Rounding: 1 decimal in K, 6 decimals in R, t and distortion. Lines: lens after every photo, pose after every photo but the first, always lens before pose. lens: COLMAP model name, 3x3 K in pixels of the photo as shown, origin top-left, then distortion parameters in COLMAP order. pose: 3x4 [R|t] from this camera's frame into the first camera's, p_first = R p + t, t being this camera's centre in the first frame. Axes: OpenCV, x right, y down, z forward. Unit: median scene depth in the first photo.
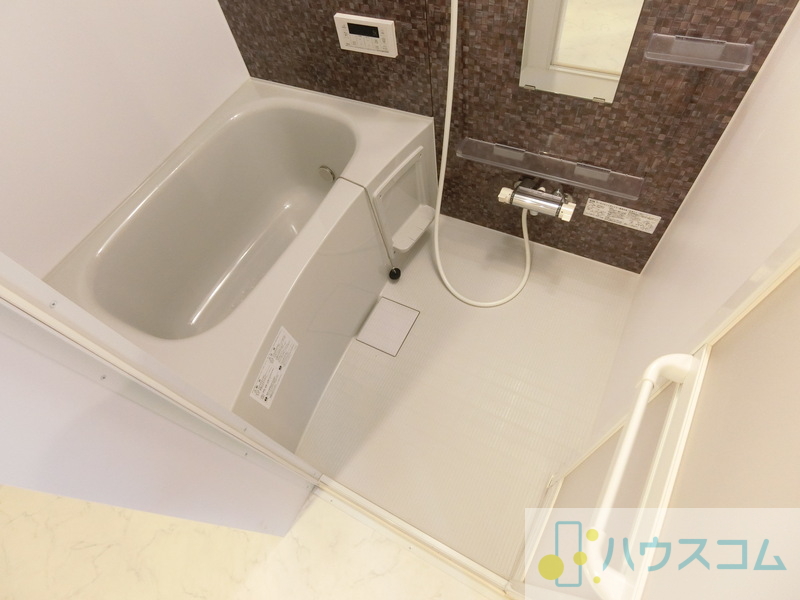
lens RADIAL K [[444.0, 0, 399.3], [0, 444.0, 299.5], [0, 0, 1]] dist [-0.020167, -0.000759]
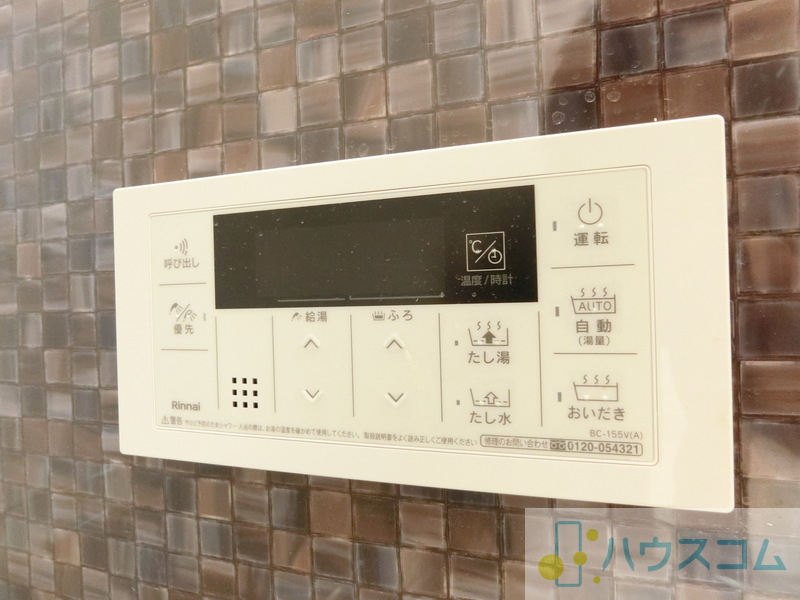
lens RADIAL K [[444.0, 0, 399.1], [0, 444.0, 299.7], [0, 0, 1]] dist [-0.020167, -0.000759]
pose [[0.978290, 0.095503, 0.183921, -0.086767], [0.108177, 0.521652, -0.846273, -0.493714], [-0.176764, 0.847796, 0.499996, 0.912953]]
